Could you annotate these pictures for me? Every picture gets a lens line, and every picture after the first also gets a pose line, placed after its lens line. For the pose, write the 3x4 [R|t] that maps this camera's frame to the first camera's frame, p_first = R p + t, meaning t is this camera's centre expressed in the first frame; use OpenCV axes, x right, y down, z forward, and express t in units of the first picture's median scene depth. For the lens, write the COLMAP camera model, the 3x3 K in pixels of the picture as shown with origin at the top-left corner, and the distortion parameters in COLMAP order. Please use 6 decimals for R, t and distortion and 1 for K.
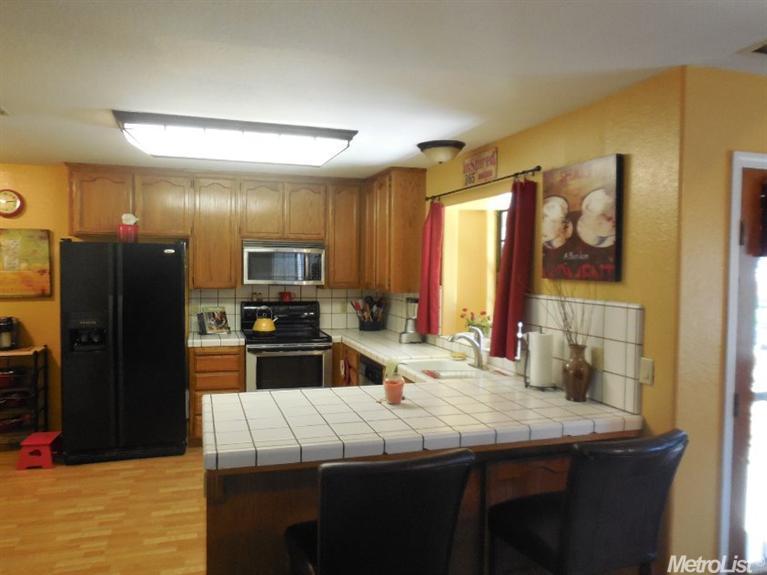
lens RADIAL K [[577.5, 0, 386.3], [0, 577.5, 288.1], [0, 0, 1]] dist [-0.027474, 0.020591]
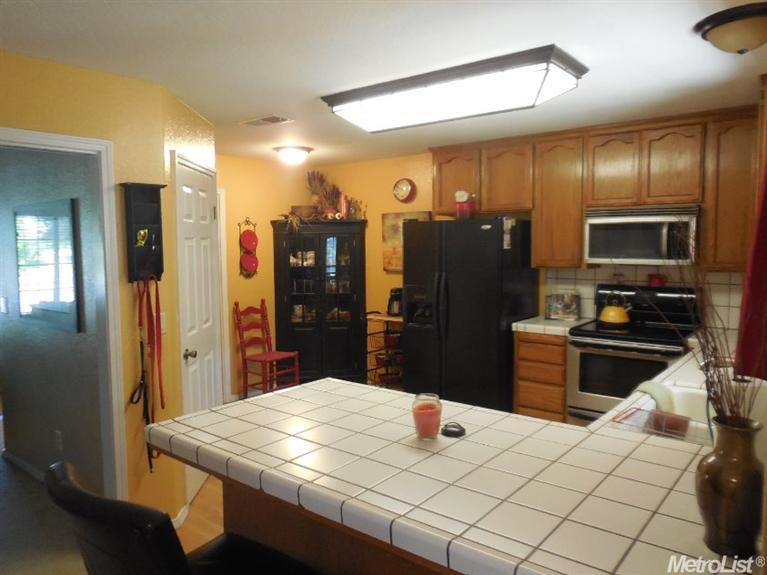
lens RADIAL K [[577.5, 0, 384.2], [0, 577.5, 285.9], [0, 0, 1]] dist [-0.027474, 0.020591]
pose [[0.547831, 0.045930, -0.835327, 0.285807], [-0.016252, 0.998888, 0.044264, -0.006005], [0.836431, -0.010673, 0.547968, 0.300695]]
